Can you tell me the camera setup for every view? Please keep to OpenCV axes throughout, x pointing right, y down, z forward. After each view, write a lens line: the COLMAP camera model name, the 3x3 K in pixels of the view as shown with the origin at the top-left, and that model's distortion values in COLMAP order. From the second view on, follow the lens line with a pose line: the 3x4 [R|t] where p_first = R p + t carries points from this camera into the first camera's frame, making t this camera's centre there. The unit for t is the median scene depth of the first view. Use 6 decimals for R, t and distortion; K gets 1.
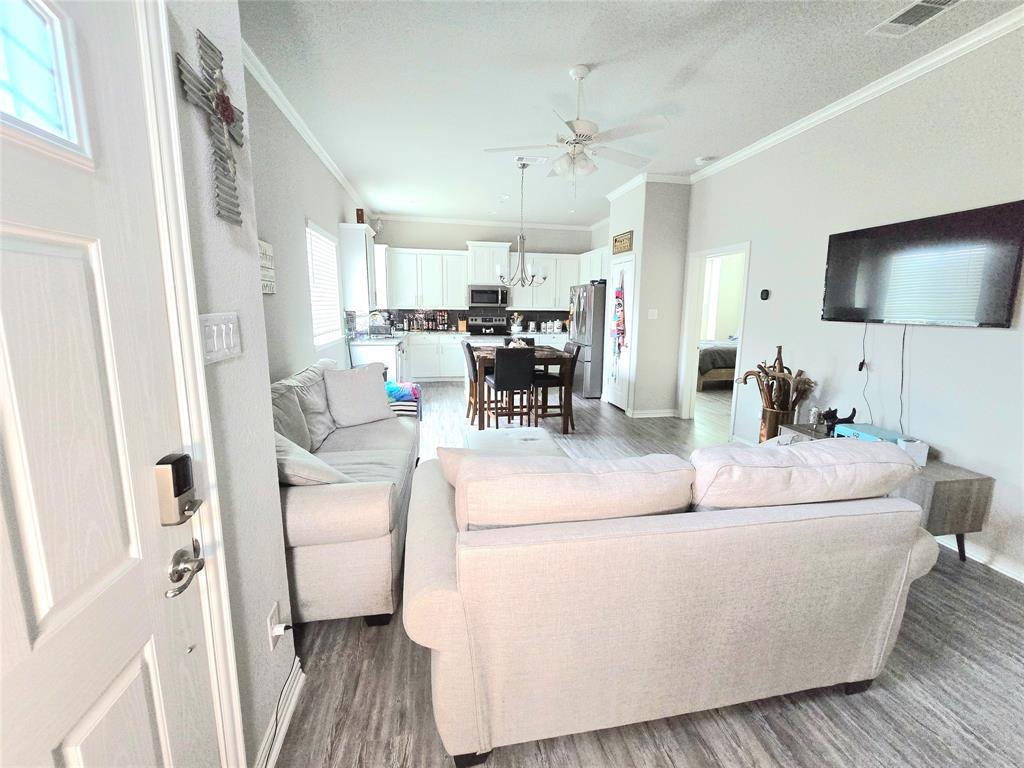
lens RADIAL K [[422.7, 0, 517.2], [0, 422.7, 371.8], [0, 0, 1]] dist [0.001682, 0.000127]
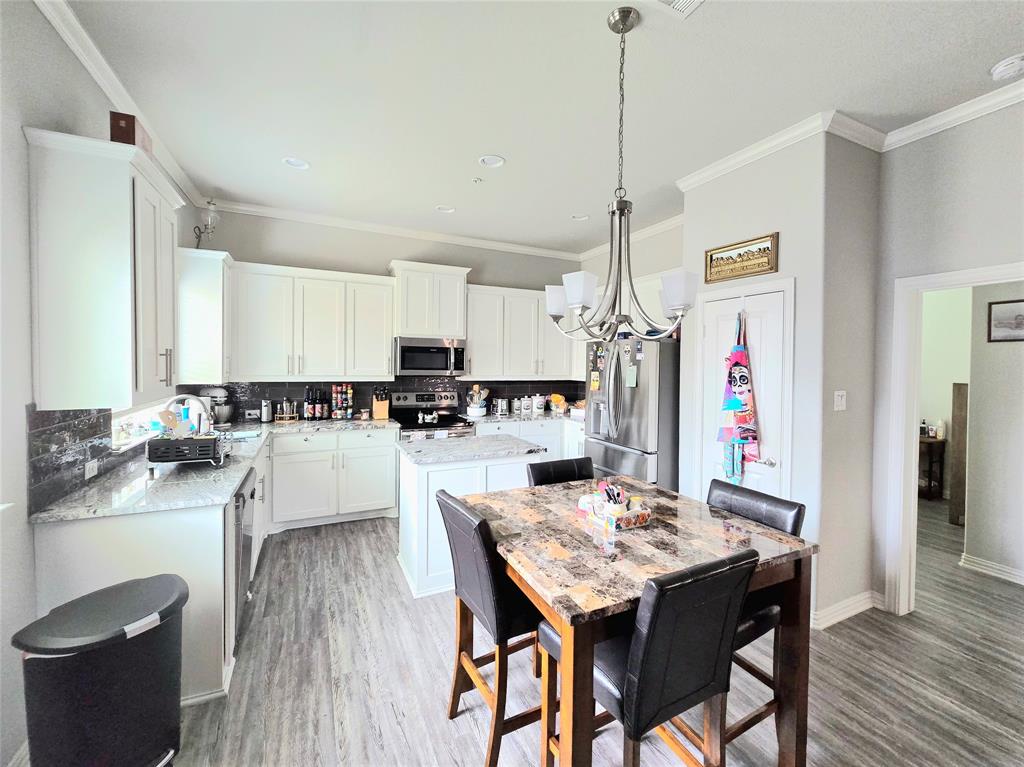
lens RADIAL K [[433.9, 0, 519.5], [0, 433.9, 372.2], [0, 0, 1]] dist [0.001738, 0.000022]
pose [[0.965412, -0.003846, 0.260702, -0.104021], [0.038258, 0.991158, -0.127050, -0.079569], [-0.257908, 0.132630, 0.957023, 0.412000]]
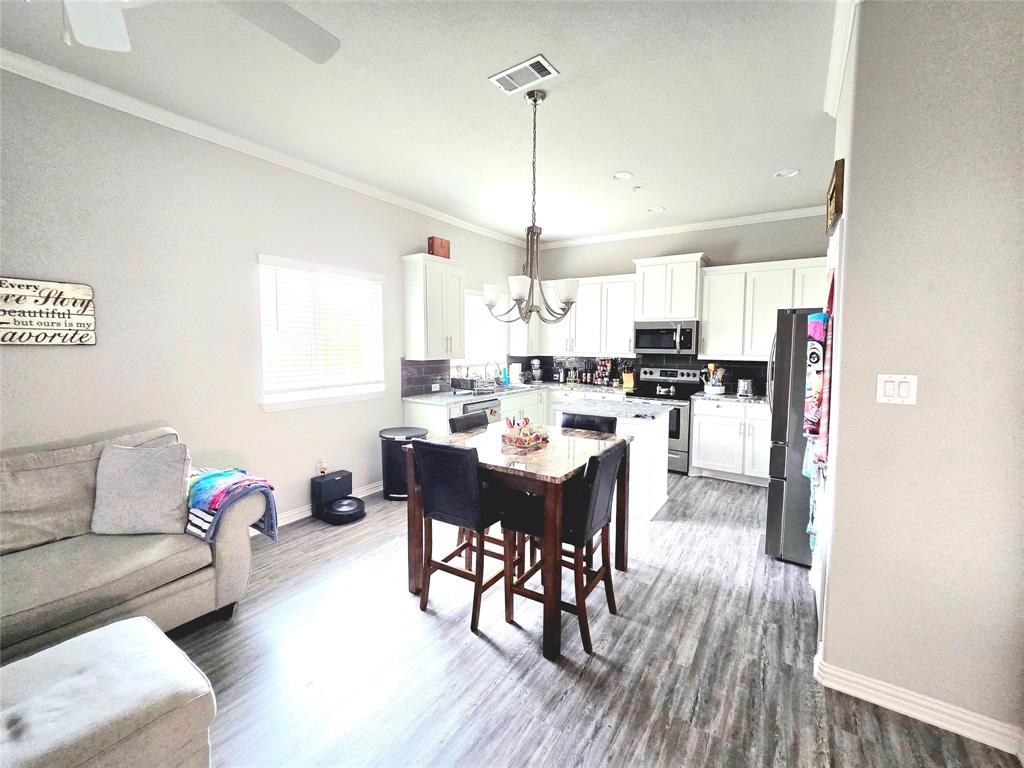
lens RADIAL K [[422.7, 0, 517.2], [0, 422.7, 371.8], [0, 0, 1]] dist [0.001682, 0.000127]
pose [[0.717748, 0.038278, -0.695250, 0.222935], [-0.105938, 0.992867, -0.054702, -0.066569], [0.688196, 0.112916, 0.716684, 0.379472]]
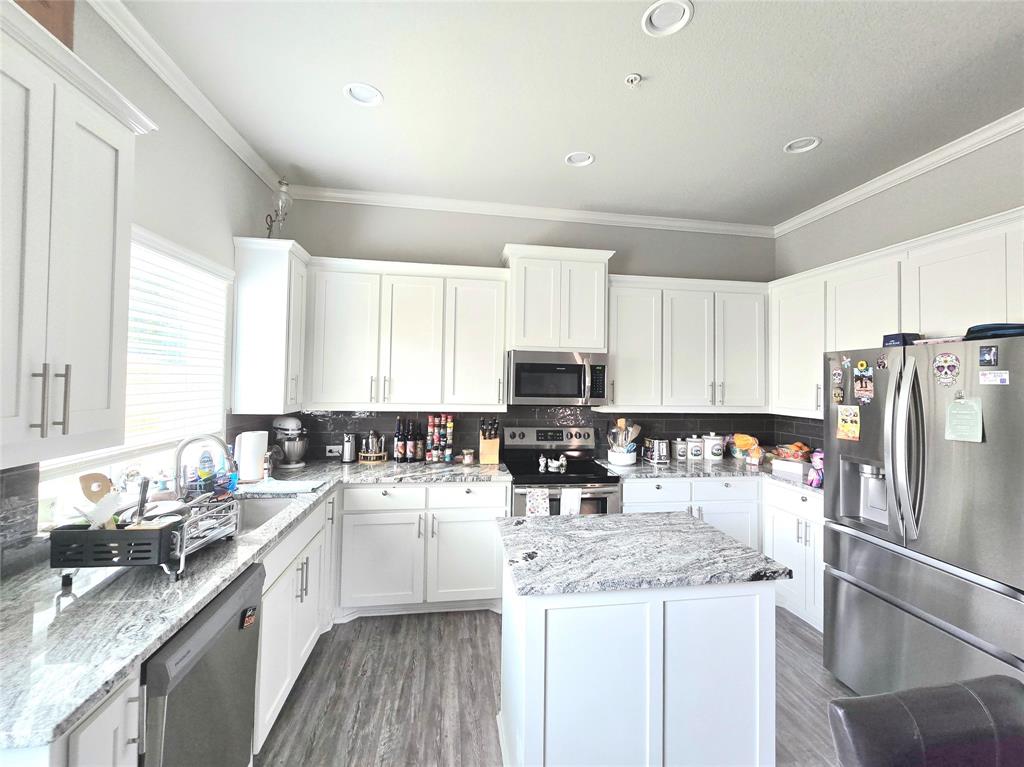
lens RADIAL K [[433.9, 0, 519.5], [0, 433.9, 372.2], [0, 0, 1]] dist [0.001738, 0.000022]
pose [[0.999517, 0.004881, -0.030694, -0.090044], [-0.010309, 0.983745, -0.179274, -0.110026], [0.029320, 0.179504, 0.983320, 0.590296]]
